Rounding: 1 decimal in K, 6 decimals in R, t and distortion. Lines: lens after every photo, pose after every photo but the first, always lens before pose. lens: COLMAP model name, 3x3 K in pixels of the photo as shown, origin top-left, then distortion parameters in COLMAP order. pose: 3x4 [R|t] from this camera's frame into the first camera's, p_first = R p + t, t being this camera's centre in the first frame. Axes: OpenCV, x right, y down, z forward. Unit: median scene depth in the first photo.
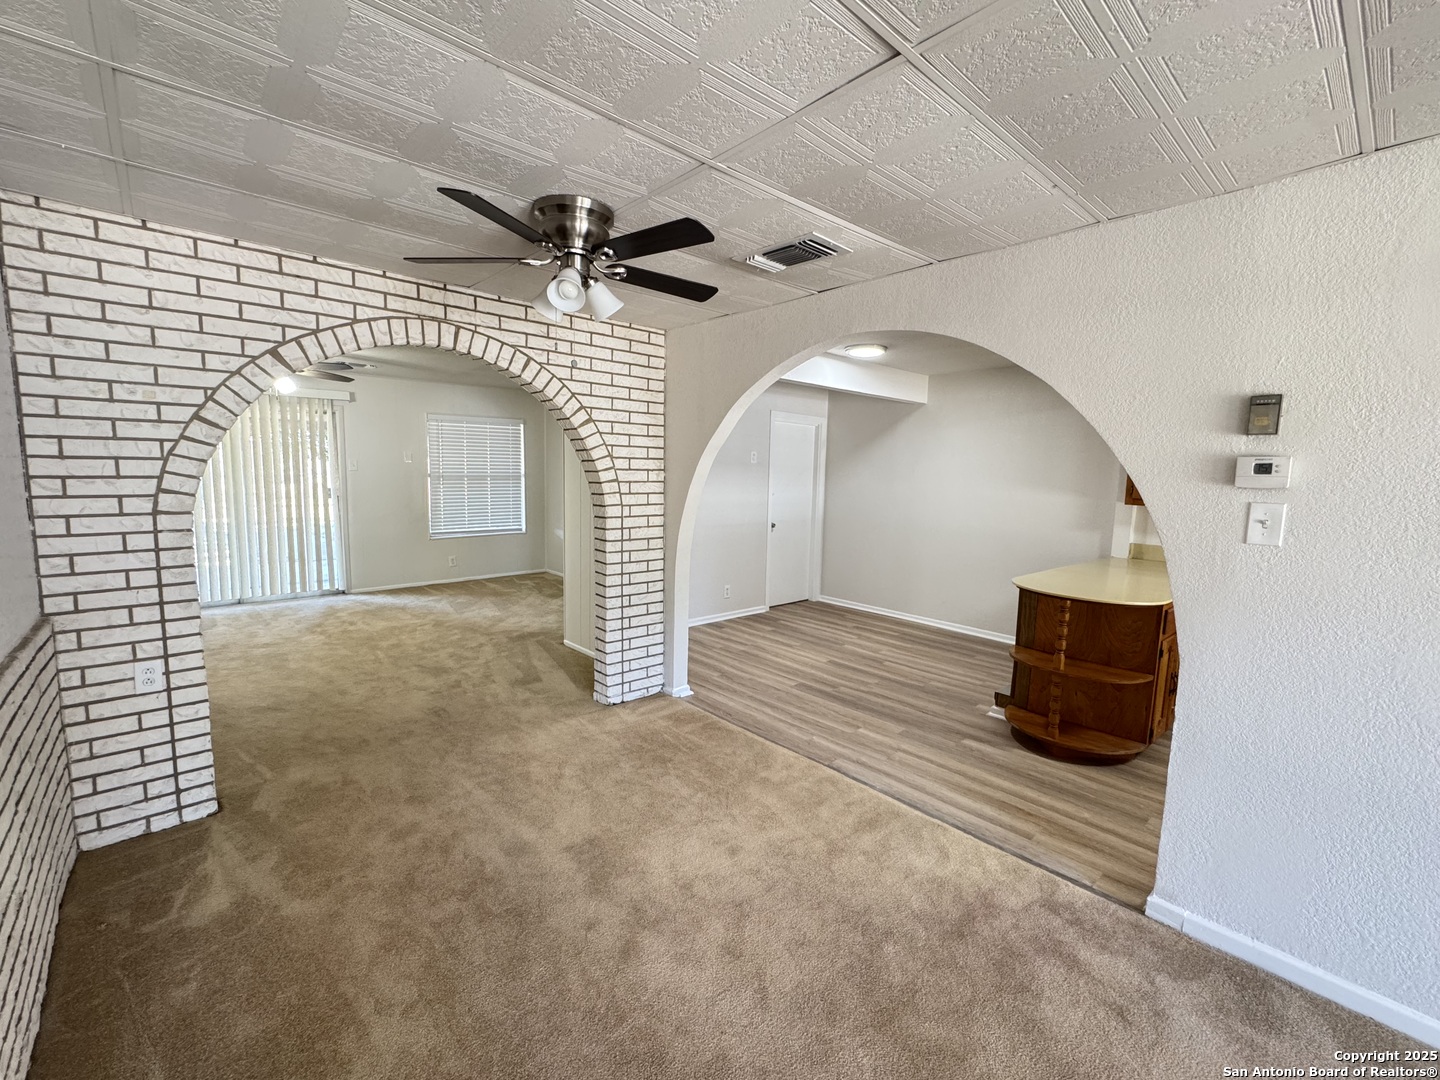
lens RADIAL K [[616.0, 0, 723.9], [0, 616.0, 541.0], [0, 0, 1]] dist [-0.003892, 0.000598]
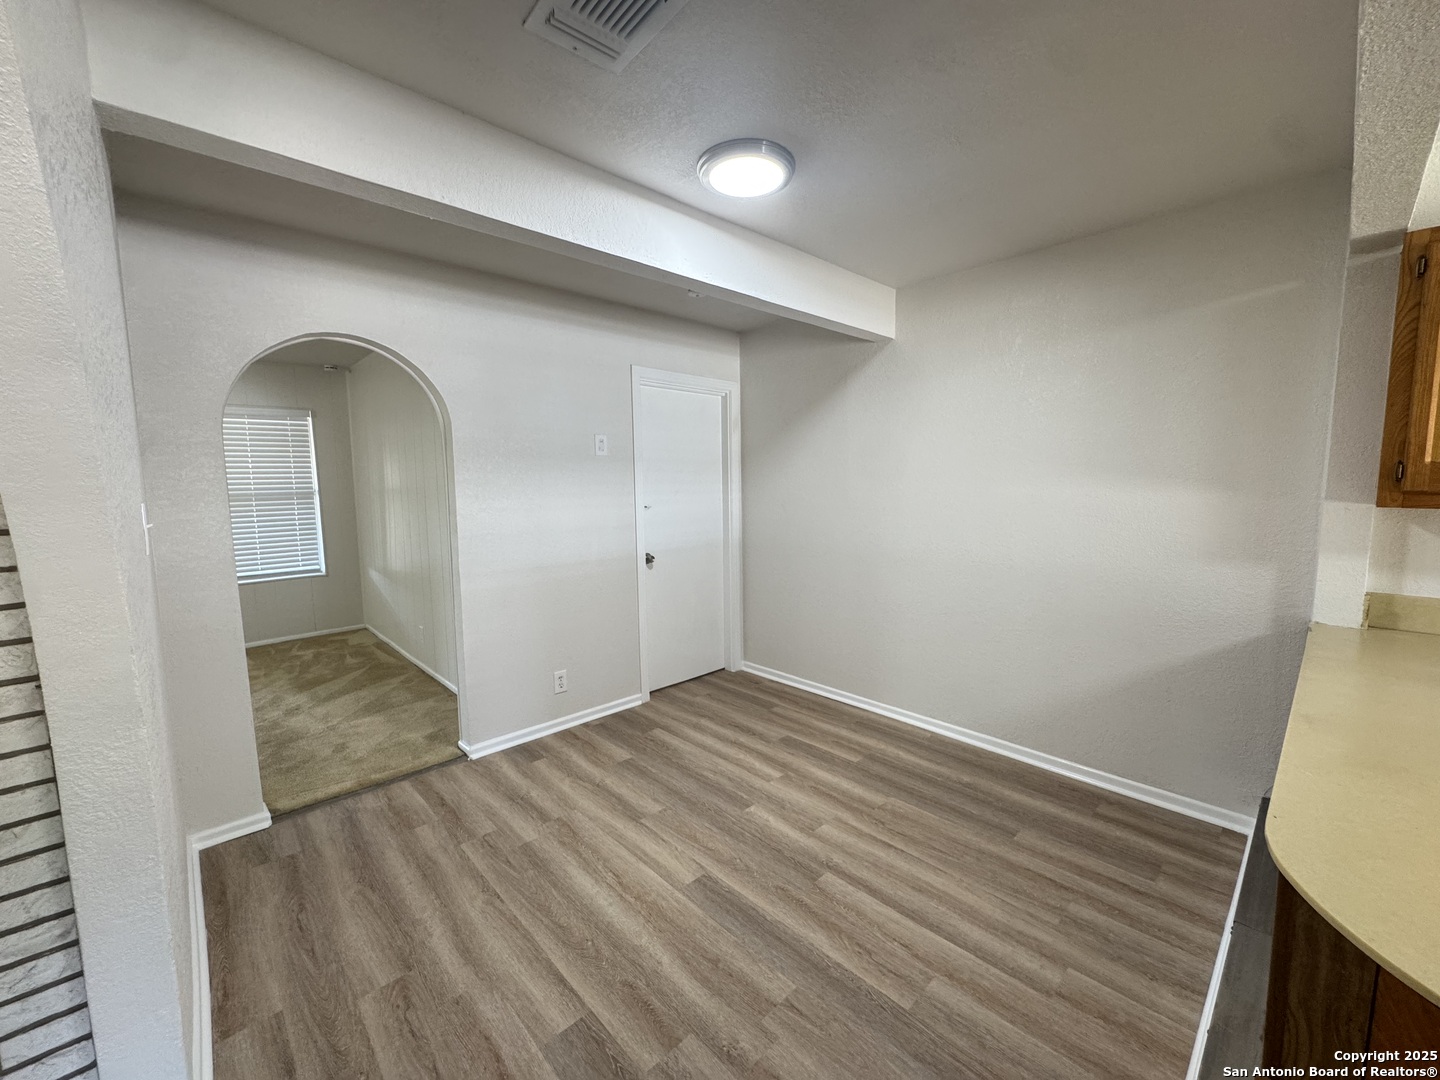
lens RADIAL K [[580.1, 0, 722.9], [0, 580.1, 542.8], [0, 0, 1]] dist [-0.003667, -0.000205]
pose [[0.999104, -0.039959, 0.013932, 0.252469], [0.040008, 0.999194, -0.003250, -0.063239], [-0.013790, 0.003805, 0.999898, 0.756780]]
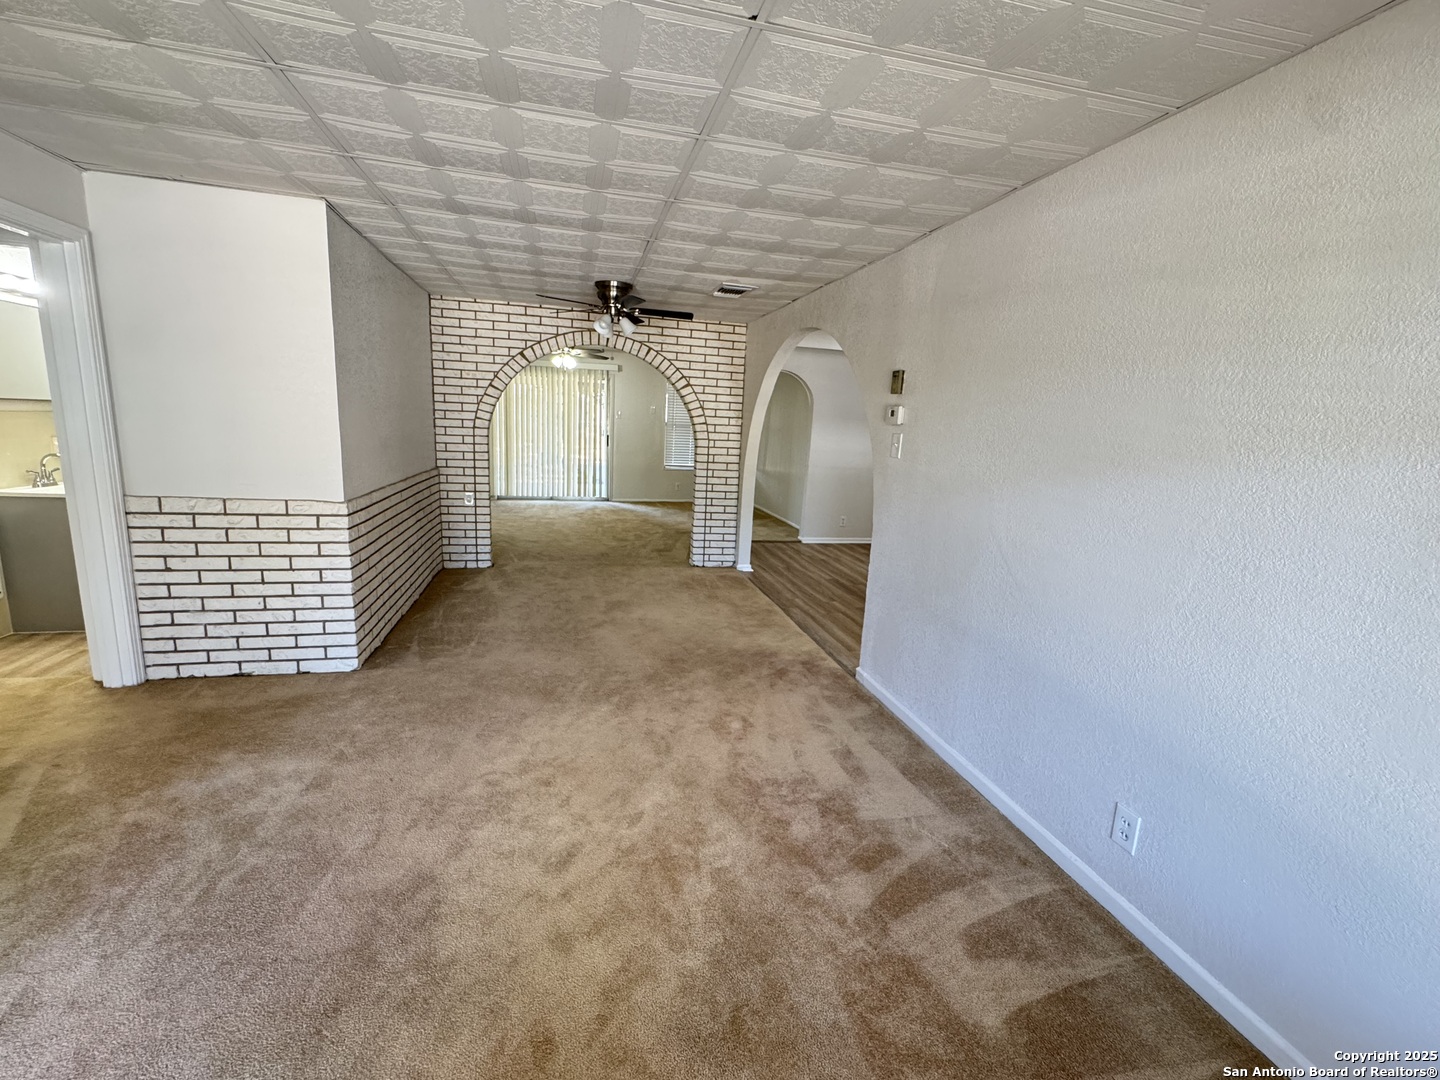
lens RADIAL K [[616.0, 0, 718.1], [0, 616.0, 539.0], [0, 0, 1]] dist [-0.003892, 0.000598]
pose [[0.879274, 0.113379, -0.462625, 0.627296], [-0.085508, 0.993051, 0.080855, 0.066509], [0.468578, -0.031536, 0.882859, -0.391307]]
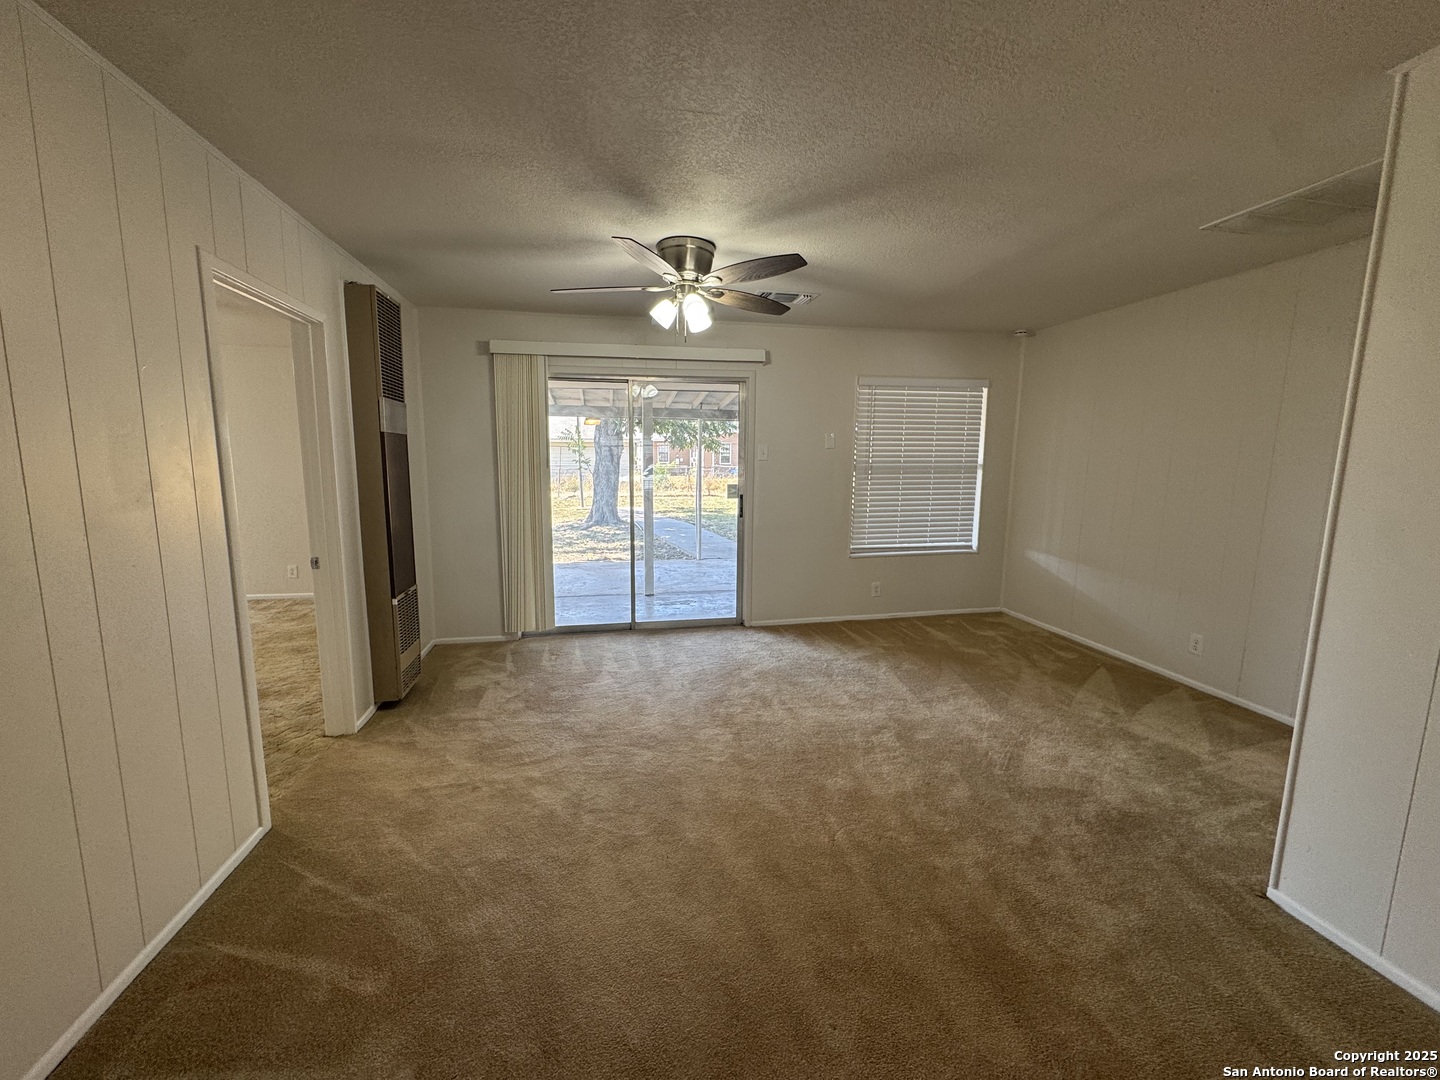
lens RADIAL K [[580.1, 0, 721.2], [0, 580.1, 541.7], [0, 0, 1]] dist [-0.003667, -0.000205]
pose [[0.854872, 0.057323, -0.515663, -0.520180], [-0.046835, 0.998346, 0.033336, -0.071391], [0.516721, -0.004347, 0.856143, 0.702901]]
